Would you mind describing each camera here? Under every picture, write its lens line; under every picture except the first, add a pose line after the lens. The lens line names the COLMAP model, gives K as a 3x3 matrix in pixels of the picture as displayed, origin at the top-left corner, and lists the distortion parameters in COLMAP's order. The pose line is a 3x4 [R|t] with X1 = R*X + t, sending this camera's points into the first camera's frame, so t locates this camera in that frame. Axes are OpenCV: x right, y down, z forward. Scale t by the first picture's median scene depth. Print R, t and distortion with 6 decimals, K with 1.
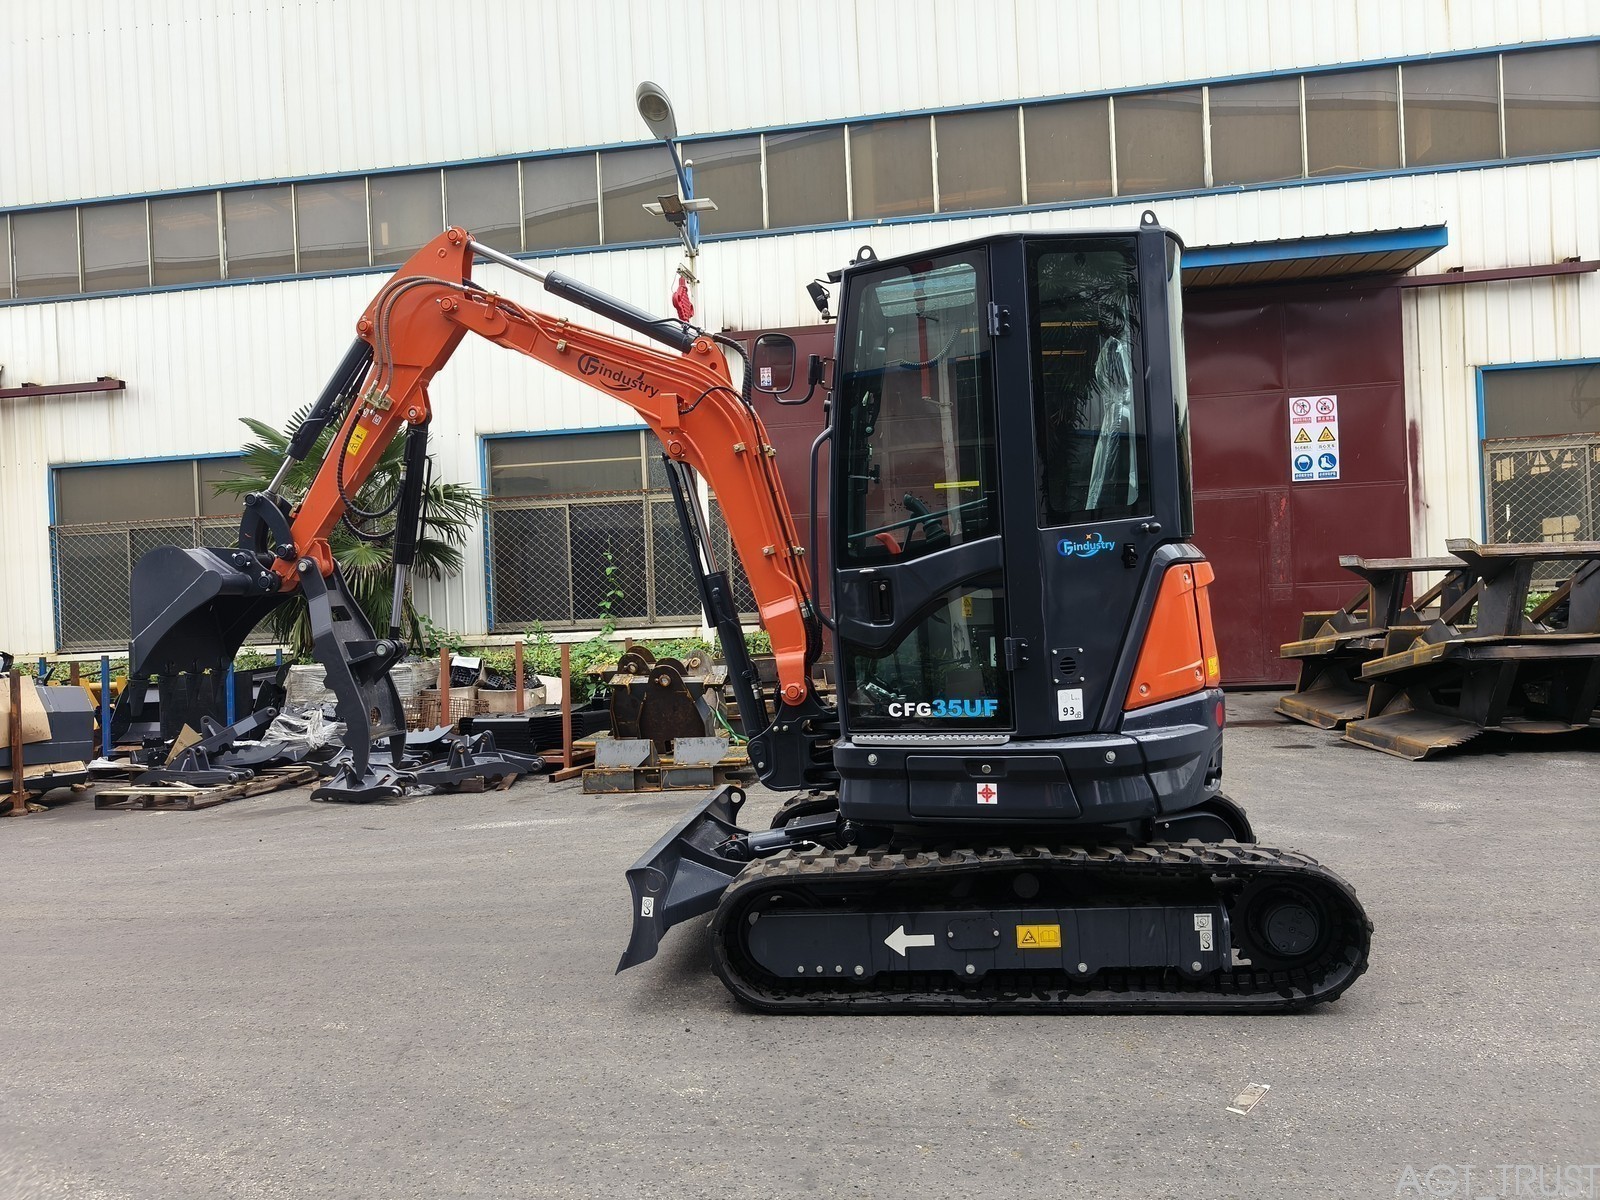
lens RADIAL K [[1118.1, 0, 803.5], [0, 1118.1, 596.6], [0, 0, 1]] dist [0.011142, -0.001191]
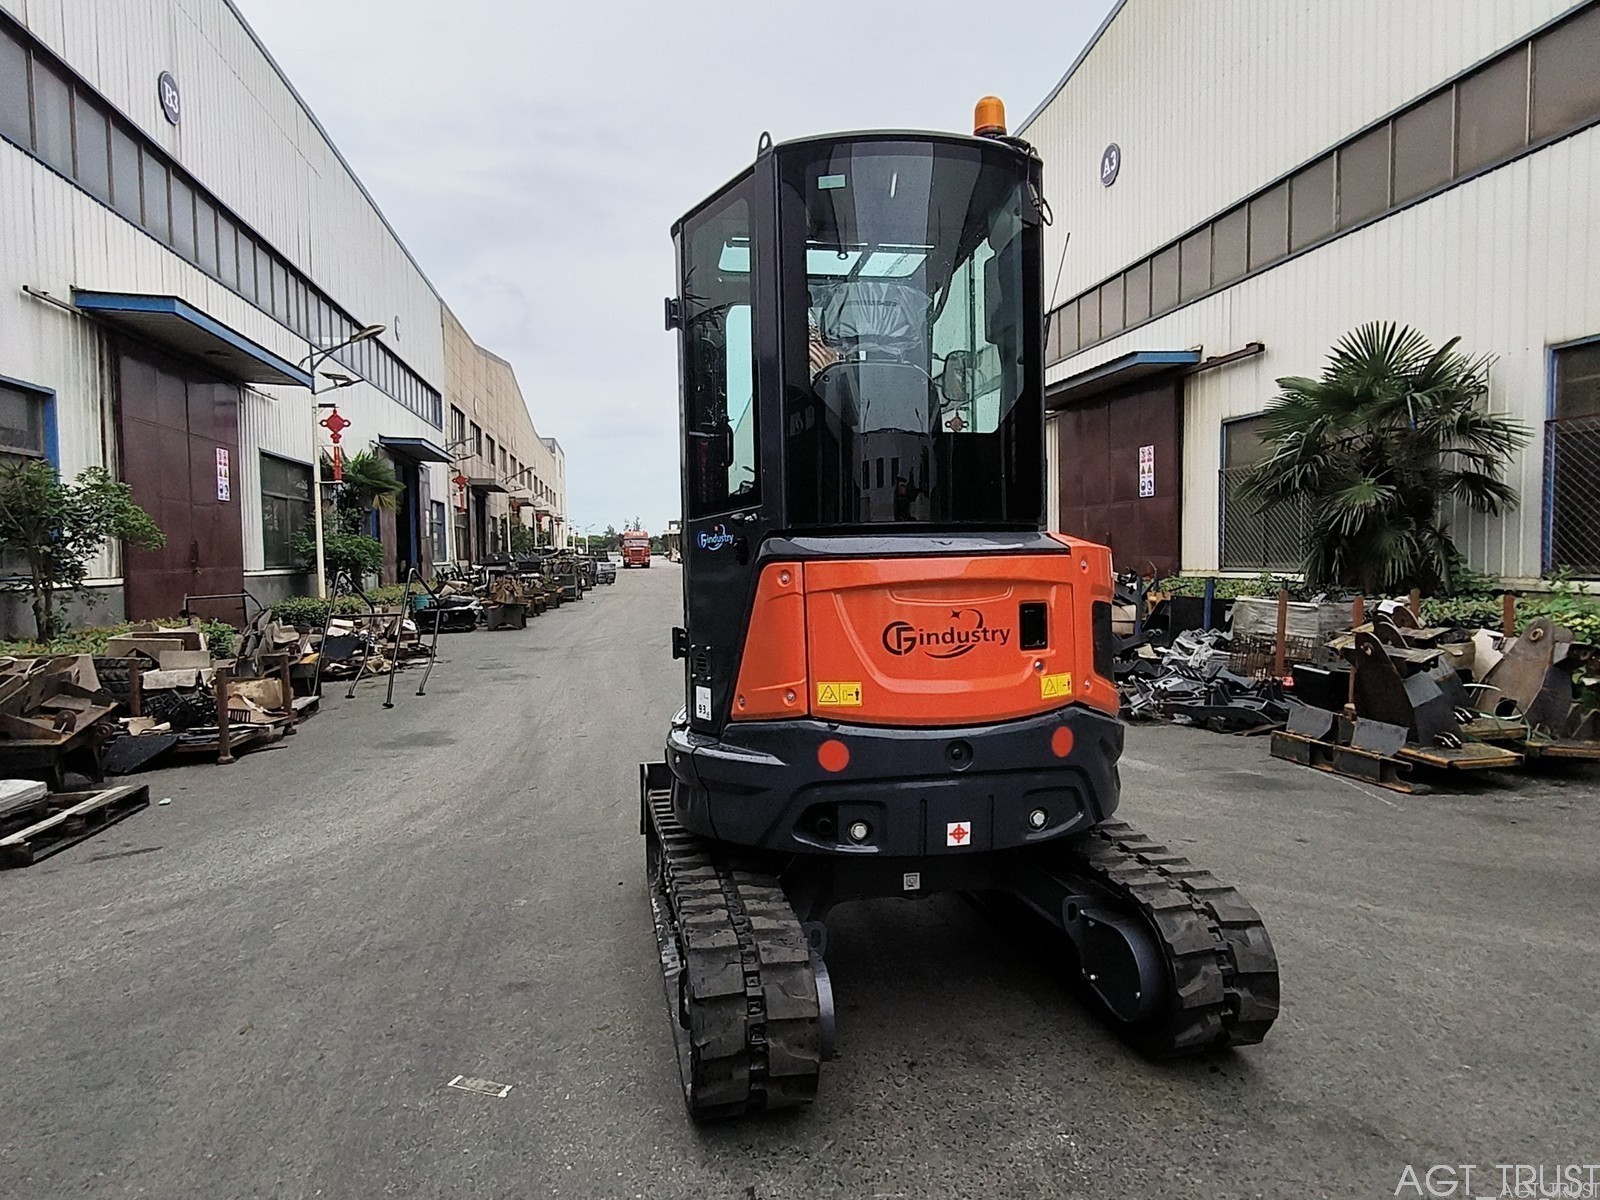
lens RADIAL K [[1007.1, 0, 803.2], [0, 1007.1, 601.0], [0, 0, 1]] dist [0.004871, 0.000585]
pose [[0.322272, 0.086139, -0.942720, 0.545555], [-0.003020, 0.995940, 0.089970, -0.035153], [0.946642, -0.026147, 0.321223, 0.405887]]
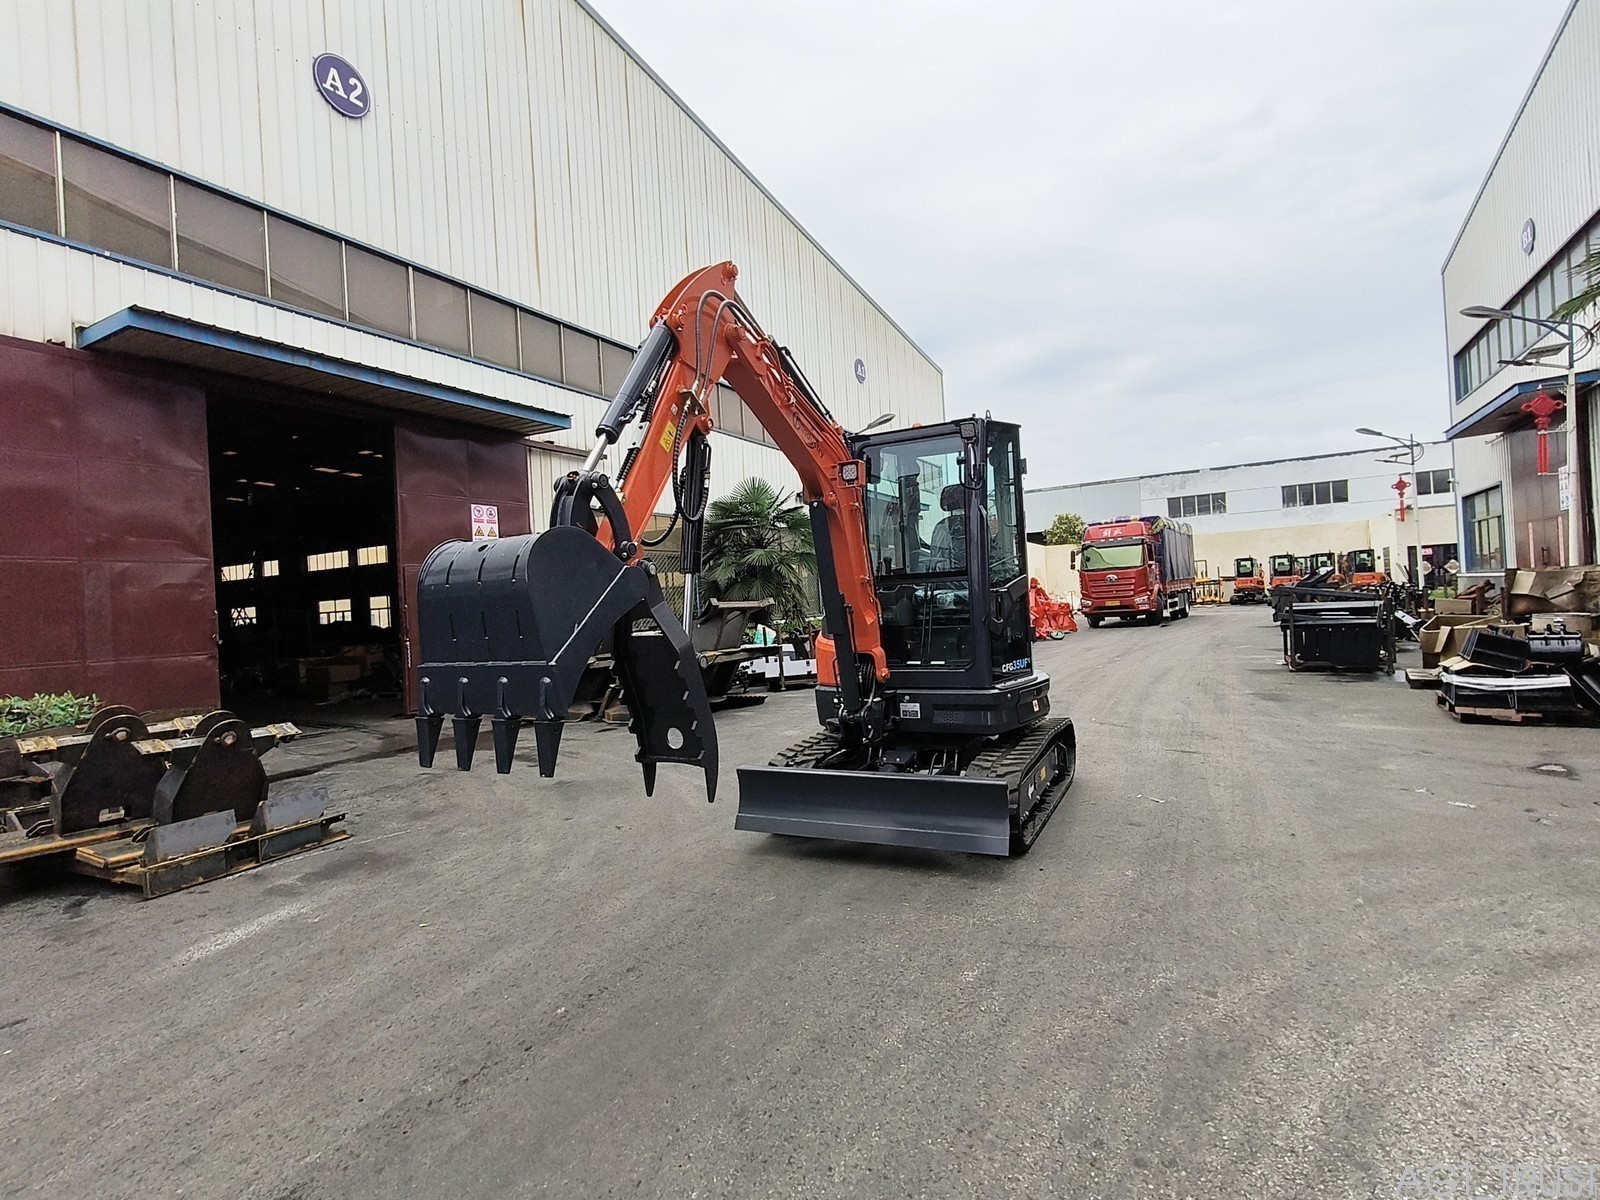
lens RADIAL K [[782.3, 0, 804.4], [0, 782.3, 599.8], [0, 0, 1]] dist [0.002405, 0.001836]
pose [[0.347381, 0.029585, 0.937257, -0.632387], [0.041449, 0.998041, -0.046866, 0.019390], [-0.936807, 0.055129, 0.345475, 0.447718]]
